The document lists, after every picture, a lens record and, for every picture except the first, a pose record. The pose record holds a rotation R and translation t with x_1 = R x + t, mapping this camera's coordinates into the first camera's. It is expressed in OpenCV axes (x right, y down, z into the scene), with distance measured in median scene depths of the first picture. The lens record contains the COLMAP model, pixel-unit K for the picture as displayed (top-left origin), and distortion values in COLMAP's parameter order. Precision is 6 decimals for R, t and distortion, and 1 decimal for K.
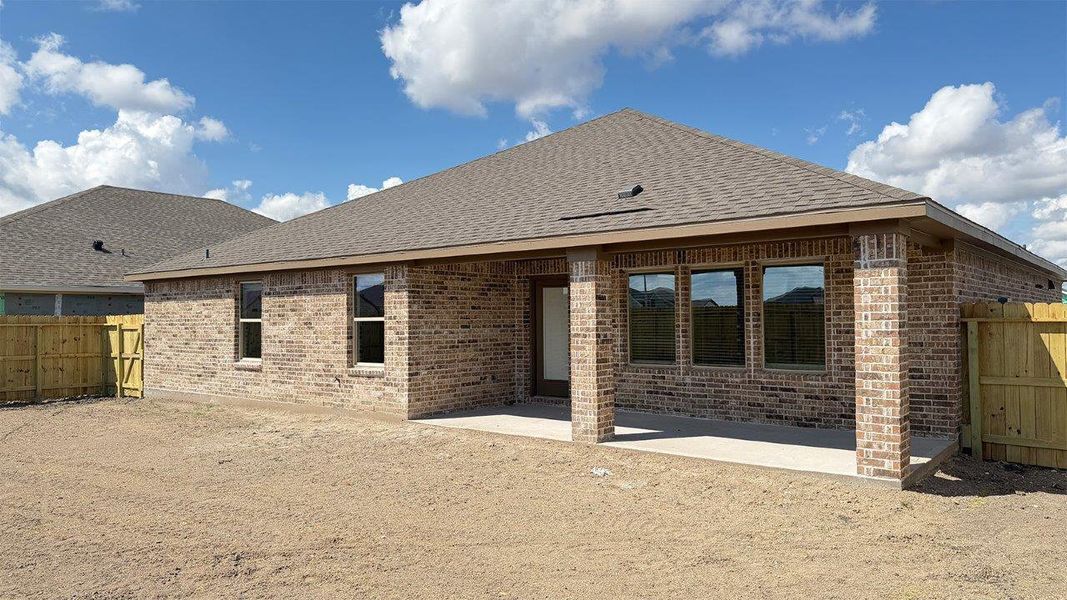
lens RADIAL K [[744.9, 0, 535.0], [0, 744.9, 303.4], [0, 0, 1]] dist [0.217901, -0.328454]
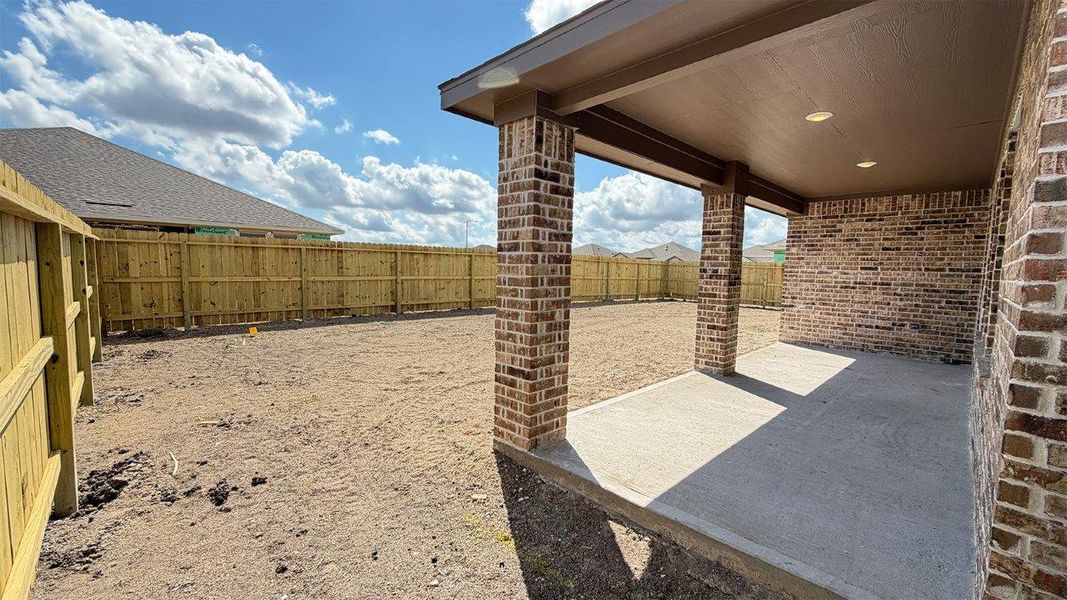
lens RADIAL K [[427.3, 0, 529.7], [0, 427.3, 302.5], [0, 0, 1]] dist [0.004508, -0.000202]
pose [[-0.111566, 0.089453, -0.989723, 0.561494], [-0.002245, 0.995915, 0.090266, 0.027700], [0.993754, 0.012293, -0.110910, 0.662832]]
